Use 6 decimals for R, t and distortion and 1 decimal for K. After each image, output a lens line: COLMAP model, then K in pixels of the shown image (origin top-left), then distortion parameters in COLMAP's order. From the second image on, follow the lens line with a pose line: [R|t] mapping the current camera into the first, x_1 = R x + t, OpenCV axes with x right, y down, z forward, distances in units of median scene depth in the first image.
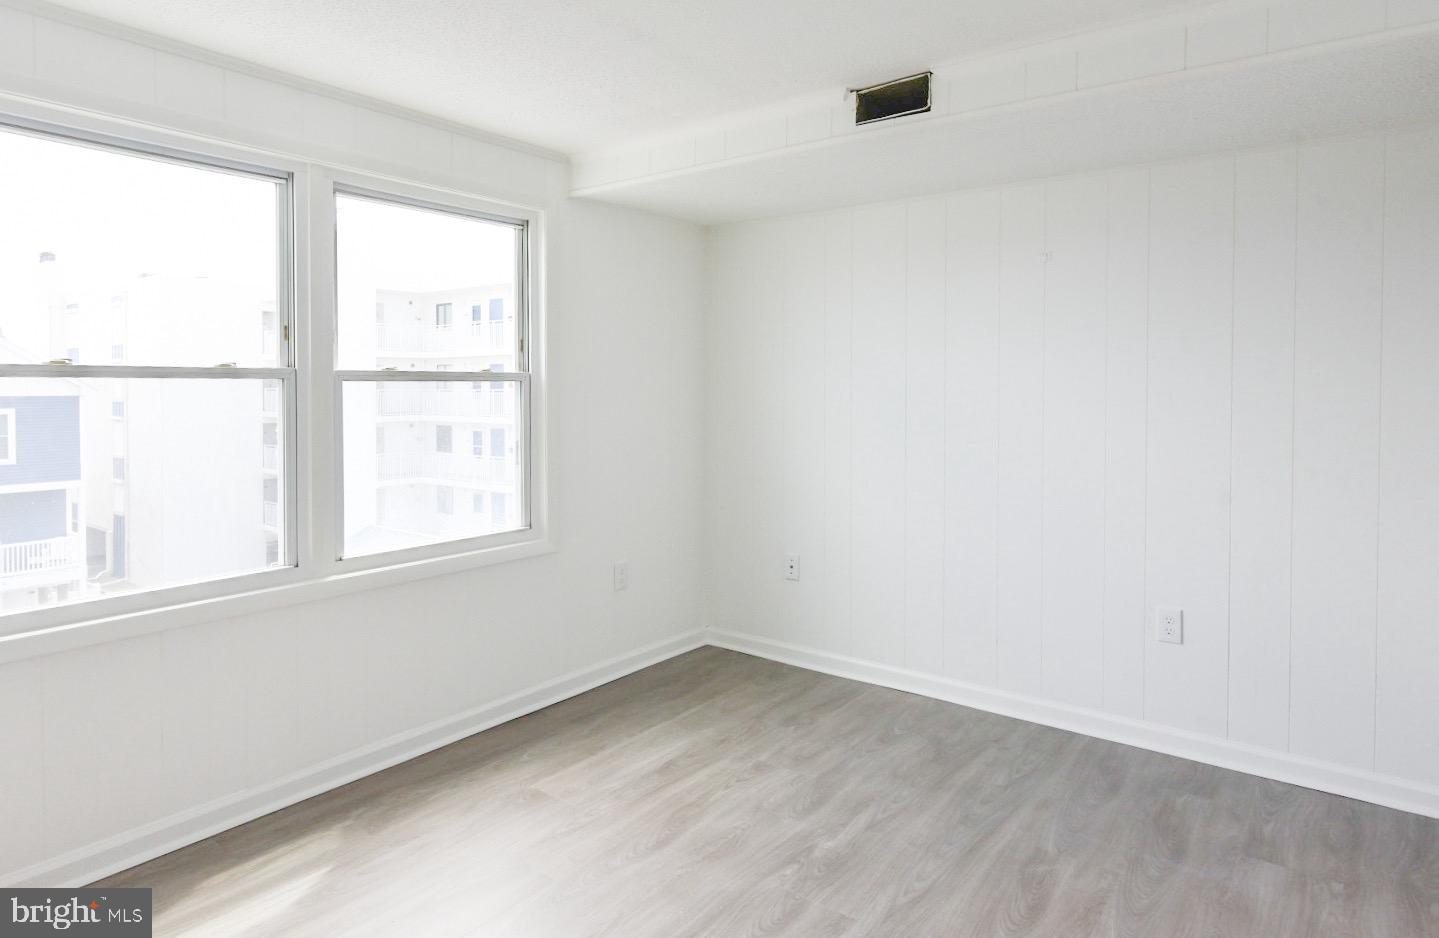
lens RADIAL K [[835.7, 0, 721.3], [0, 835.7, 434.6], [0, 0, 1]] dist [-0.002034, 0.000181]
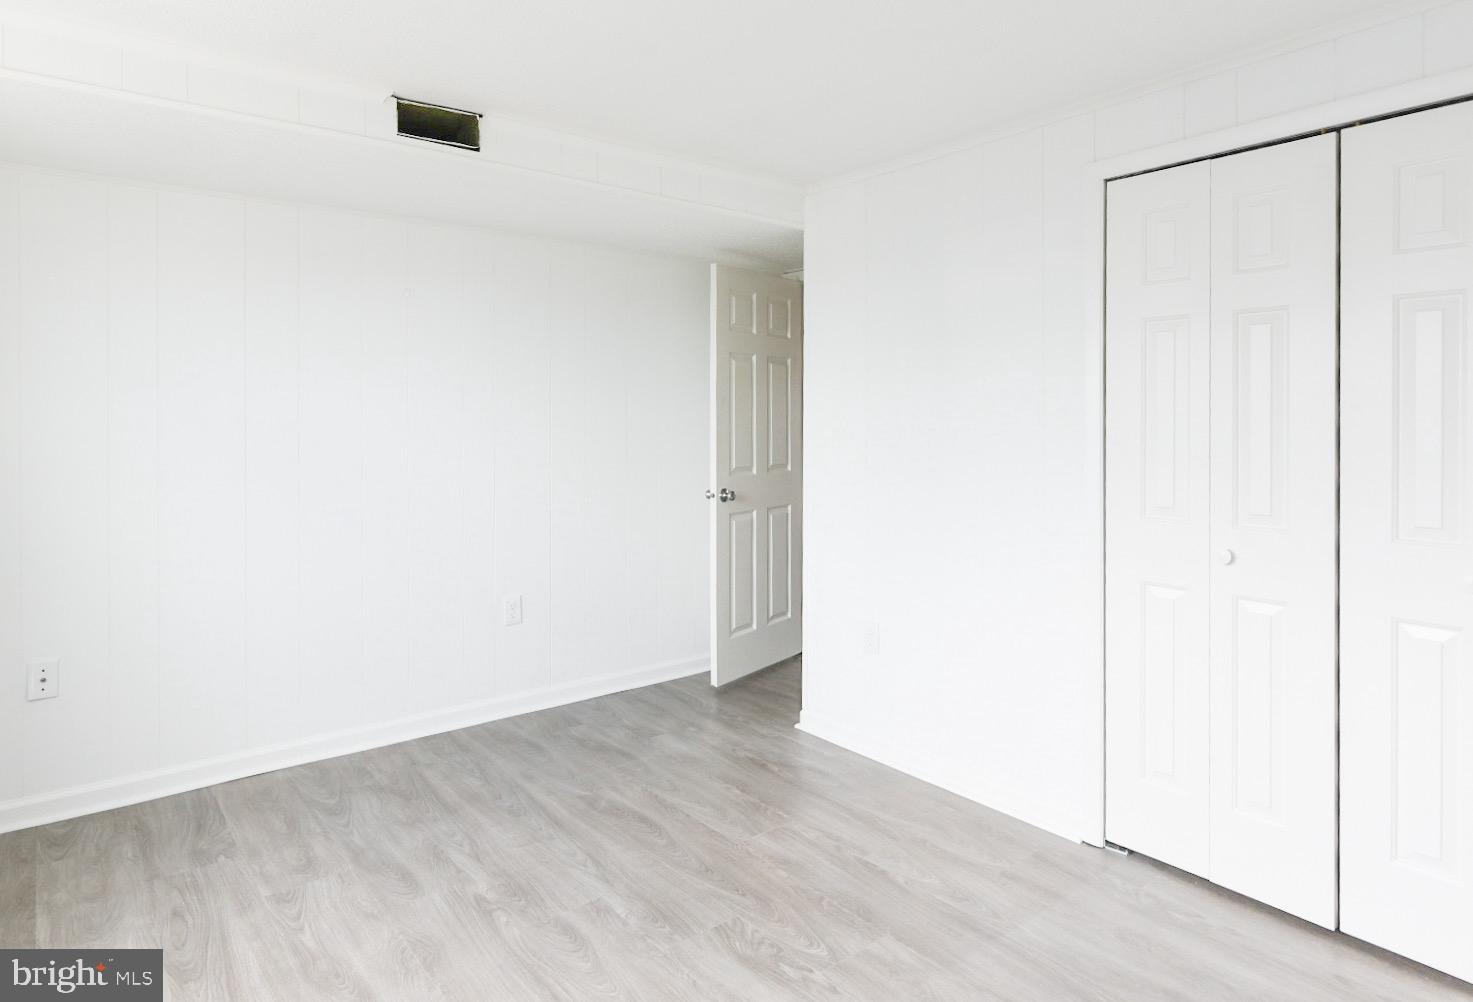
lens RADIAL K [[851.8, 0, 733.3], [0, 851.8, 453.5], [0, 0, 1]] dist [-0.001586, -0.000810]
pose [[0.254985, -0.036673, 0.966249, -0.688489], [0.063815, 0.997740, 0.021028, -0.009296], [-0.964837, 0.056299, 0.256749, 0.416662]]
